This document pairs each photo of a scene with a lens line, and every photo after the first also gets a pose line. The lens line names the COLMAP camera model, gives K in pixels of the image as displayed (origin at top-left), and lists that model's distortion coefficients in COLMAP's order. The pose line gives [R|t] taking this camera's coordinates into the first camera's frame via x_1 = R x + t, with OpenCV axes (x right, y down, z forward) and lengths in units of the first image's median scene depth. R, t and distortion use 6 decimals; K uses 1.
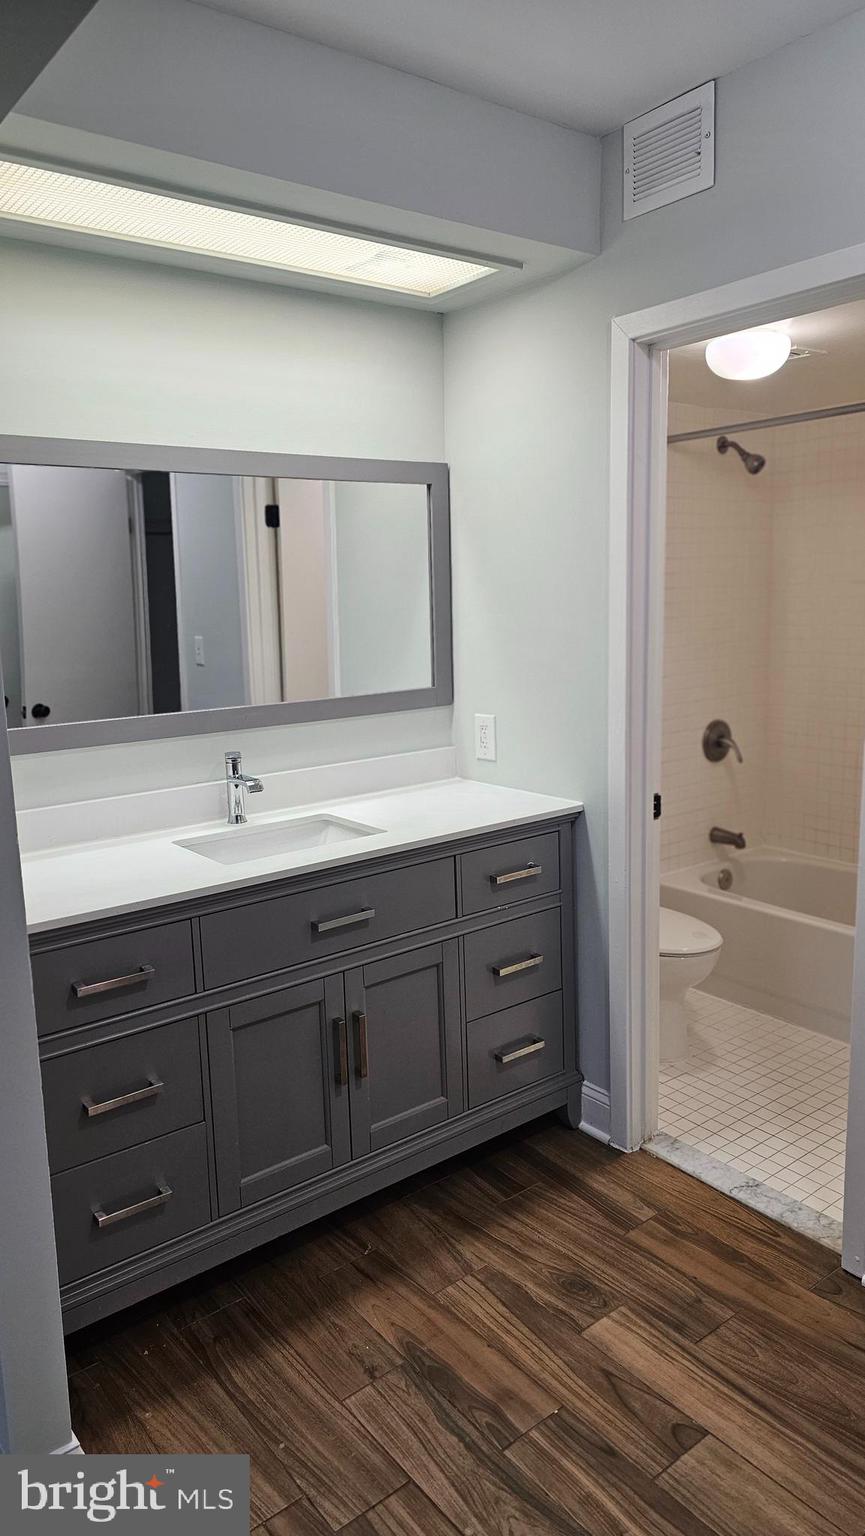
lens RADIAL K [[1019.6, 0, 434.2], [0, 1019.6, 770.2], [0, 0, 1]] dist [-0.003164, 0.001160]
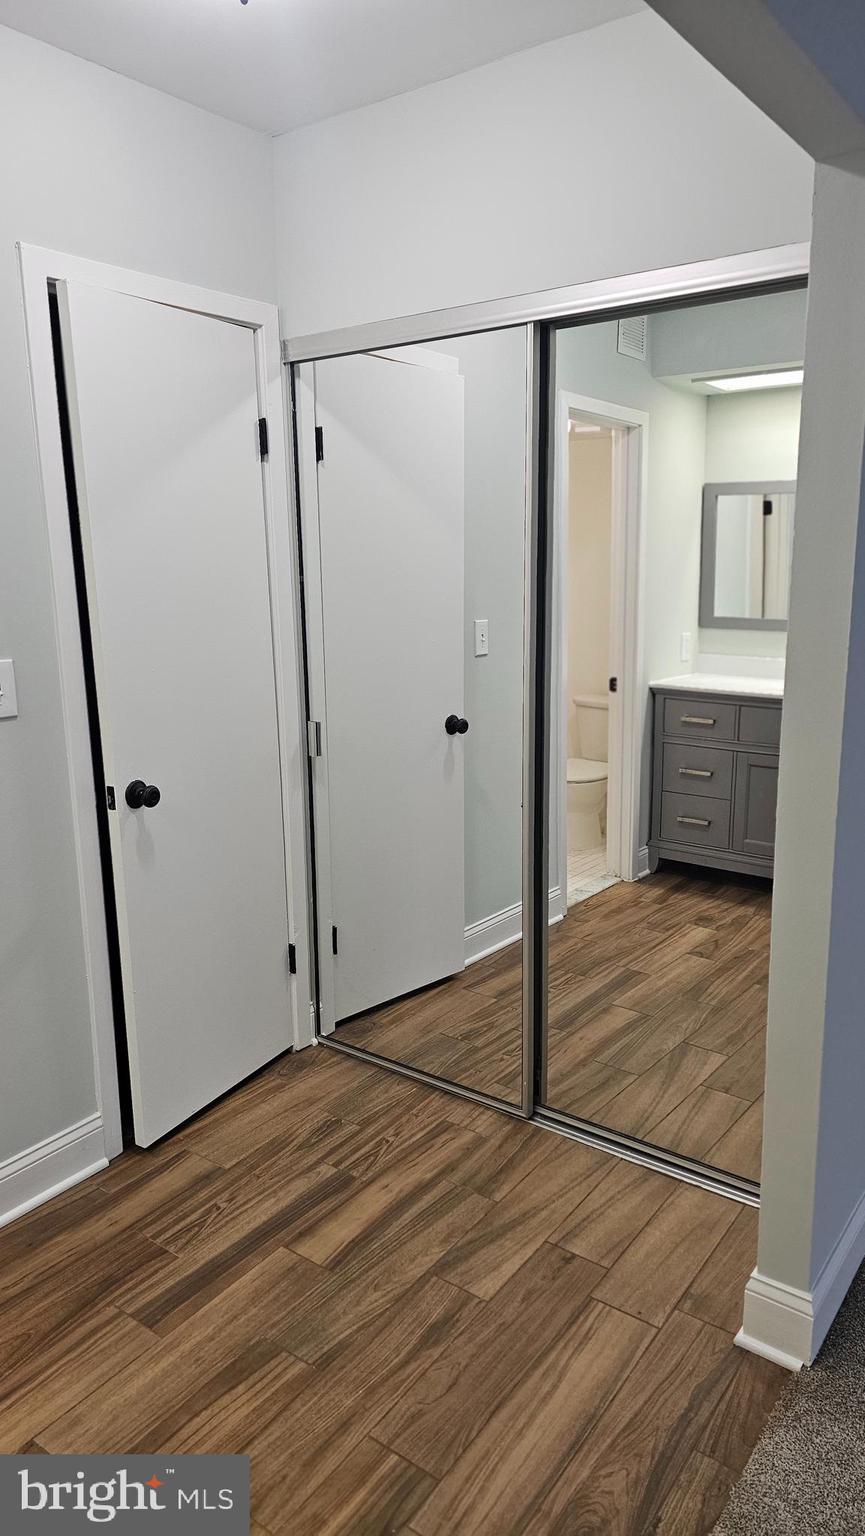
lens RADIAL K [[1019.6, 0, 431.6], [0, 1019.6, 766.0], [0, 0, 1]] dist [-0.003164, 0.001160]
pose [[-0.264091, -0.173799, 0.948709, -0.674065], [0.174703, 0.958740, 0.224269, -0.129034], [-0.948544, 0.224969, -0.222831, 0.734095]]
